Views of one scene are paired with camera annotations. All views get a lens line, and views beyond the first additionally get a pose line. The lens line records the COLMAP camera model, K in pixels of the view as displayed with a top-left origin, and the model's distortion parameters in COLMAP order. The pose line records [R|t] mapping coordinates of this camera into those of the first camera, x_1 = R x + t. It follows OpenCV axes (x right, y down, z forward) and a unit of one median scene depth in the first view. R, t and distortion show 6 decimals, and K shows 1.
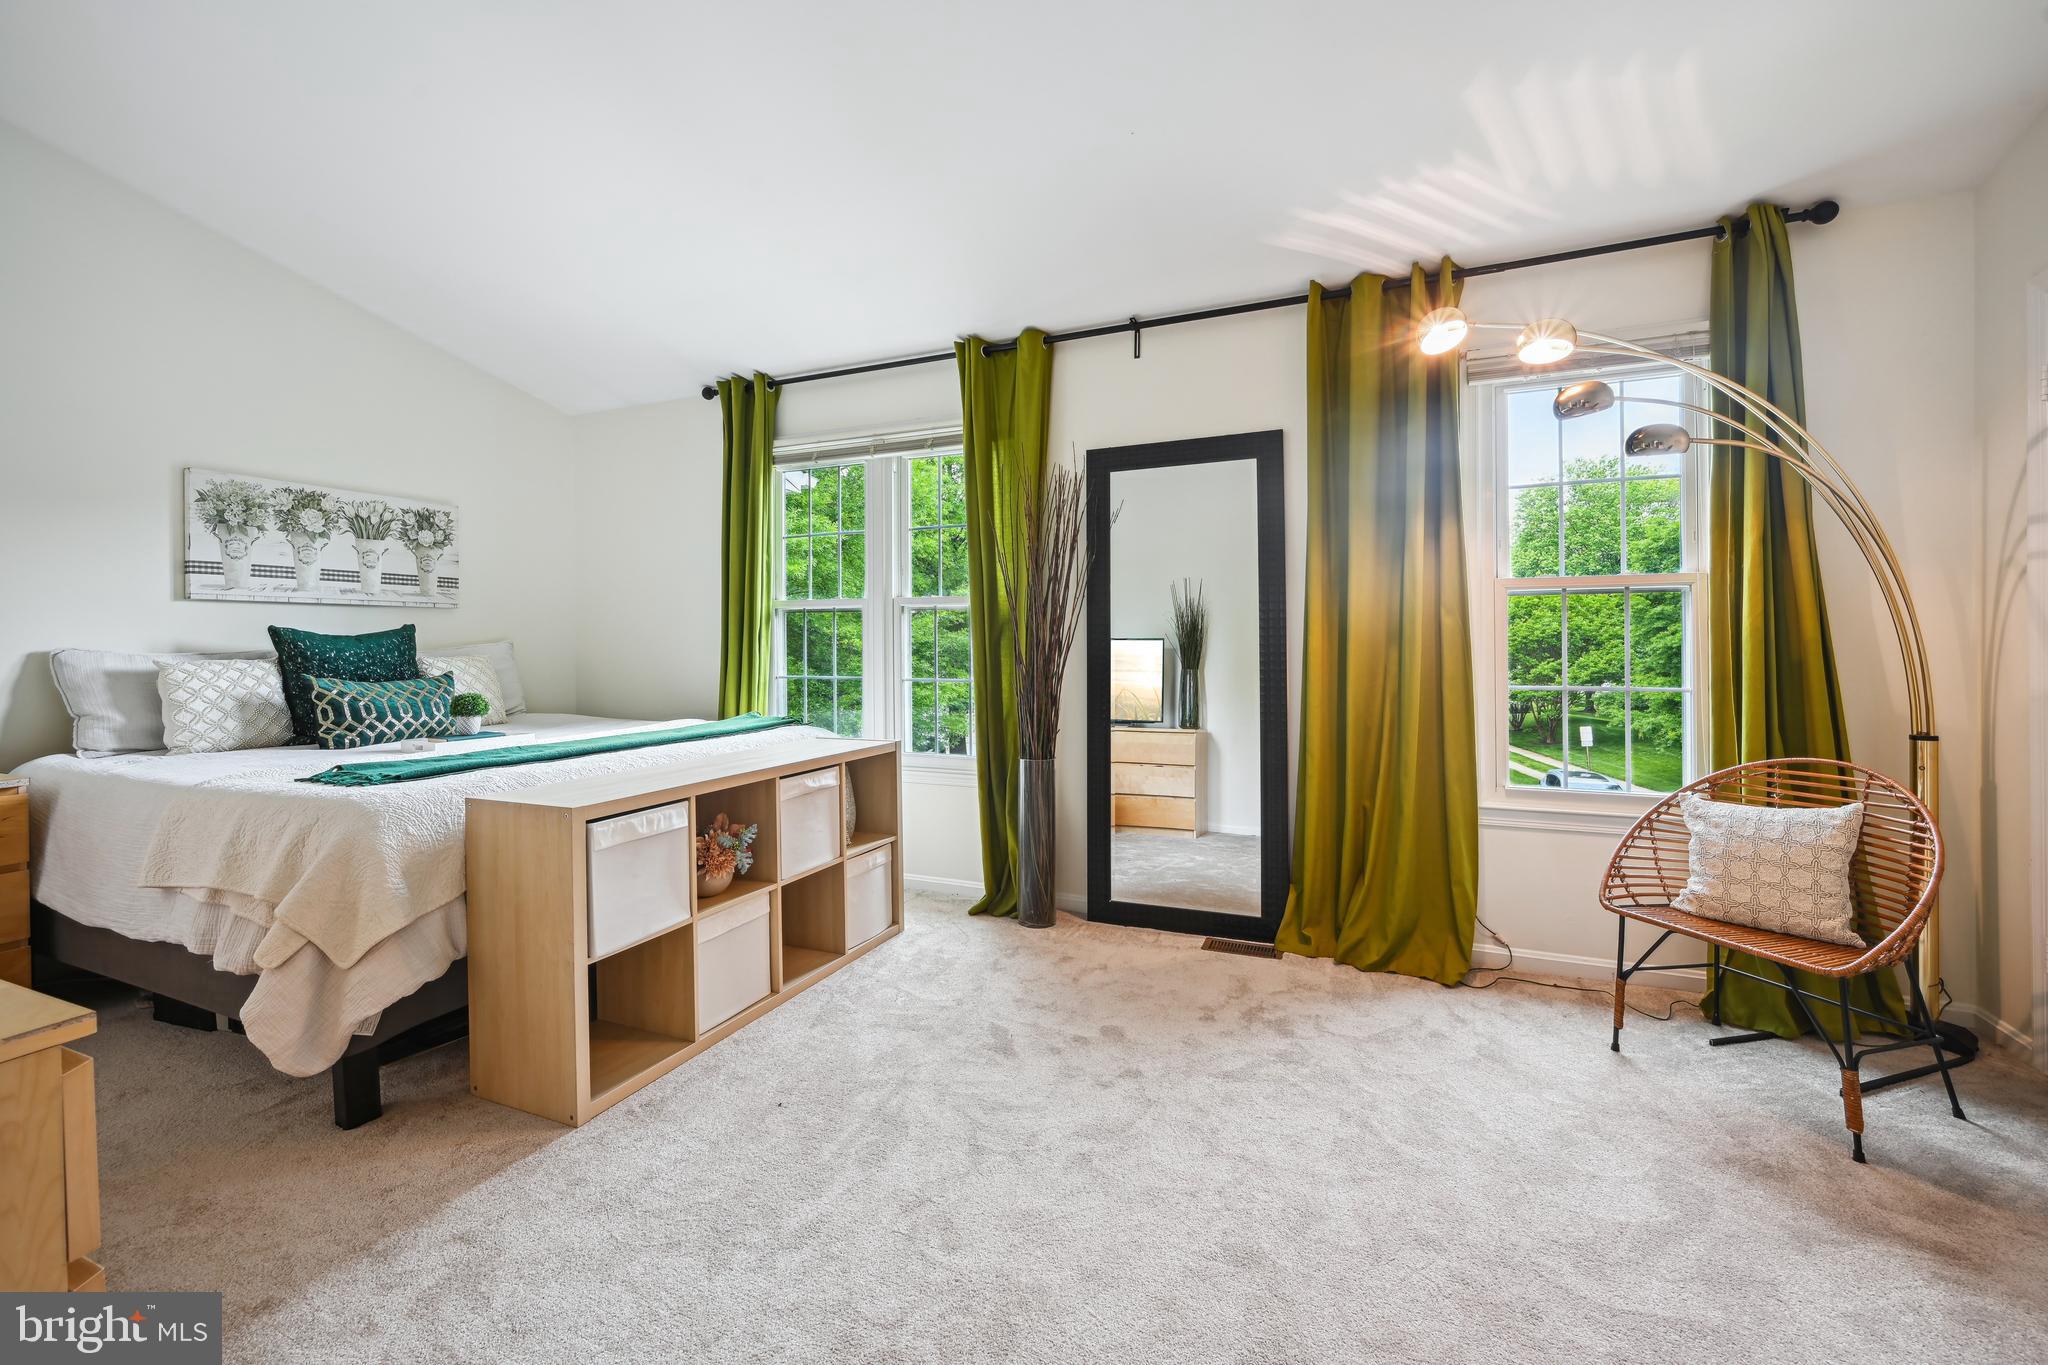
lens RADIAL K [[830.3, 0, 1028.5], [0, 830.3, 646.3], [0, 0, 1]] dist [0.000521, -0.000027]
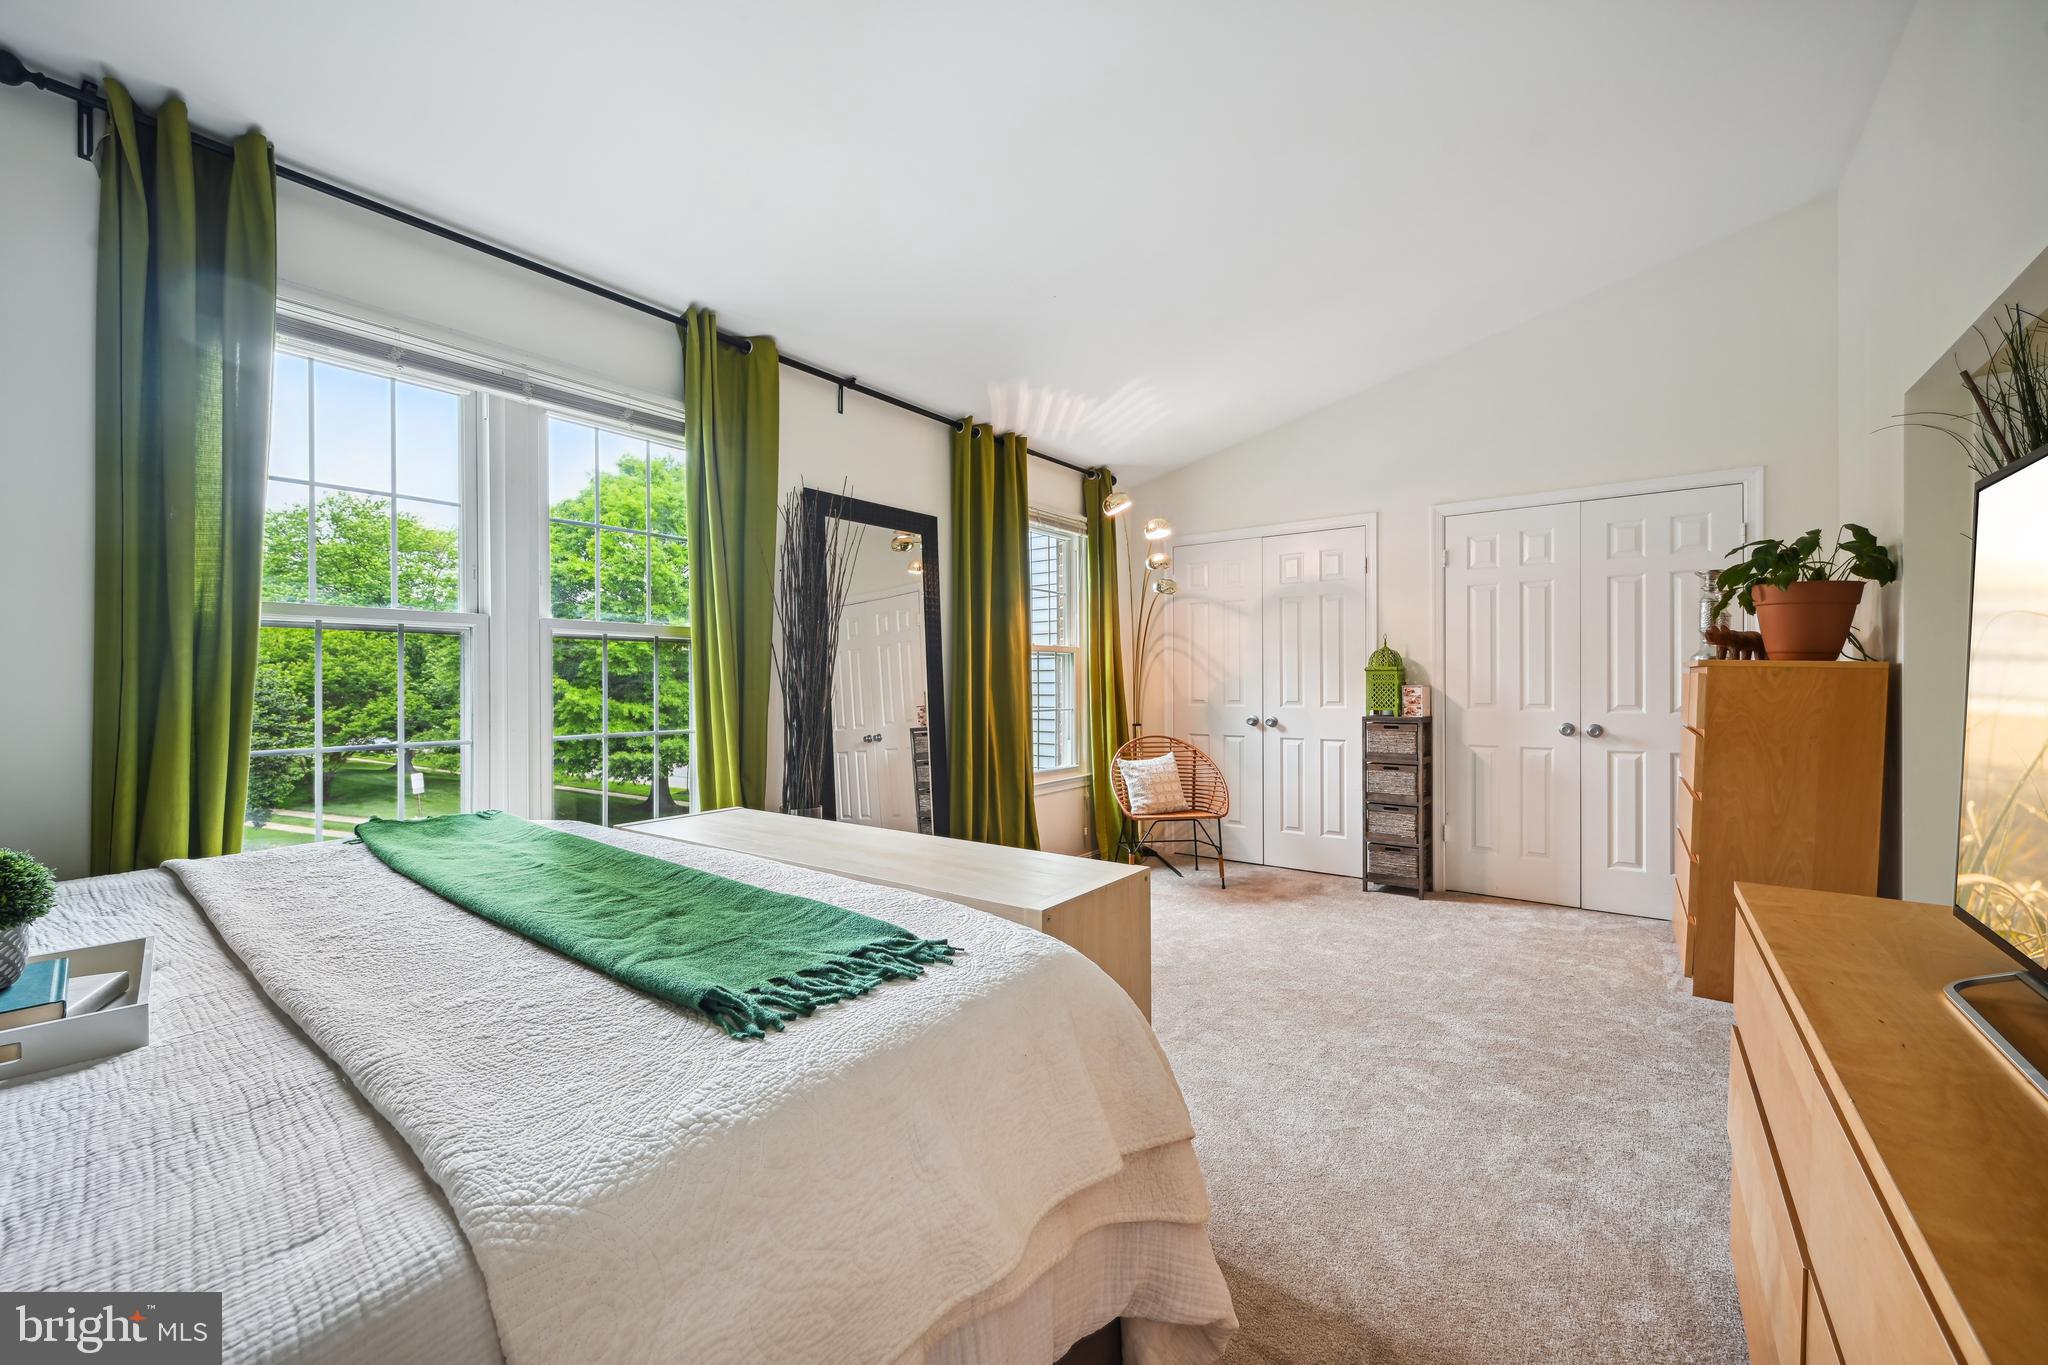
lens RADIAL K [[818.4, 0, 1024.0], [0, 818.4, 682.5], [0, 0, 1]] dist [-0.000066, 0.000041]
pose [[0.218205, 0.003985, 0.975895, -0.608623], [0.007688, 0.999954, -0.005803, 0.000059], [-0.975873, 0.008769, 0.218165, 0.407877]]
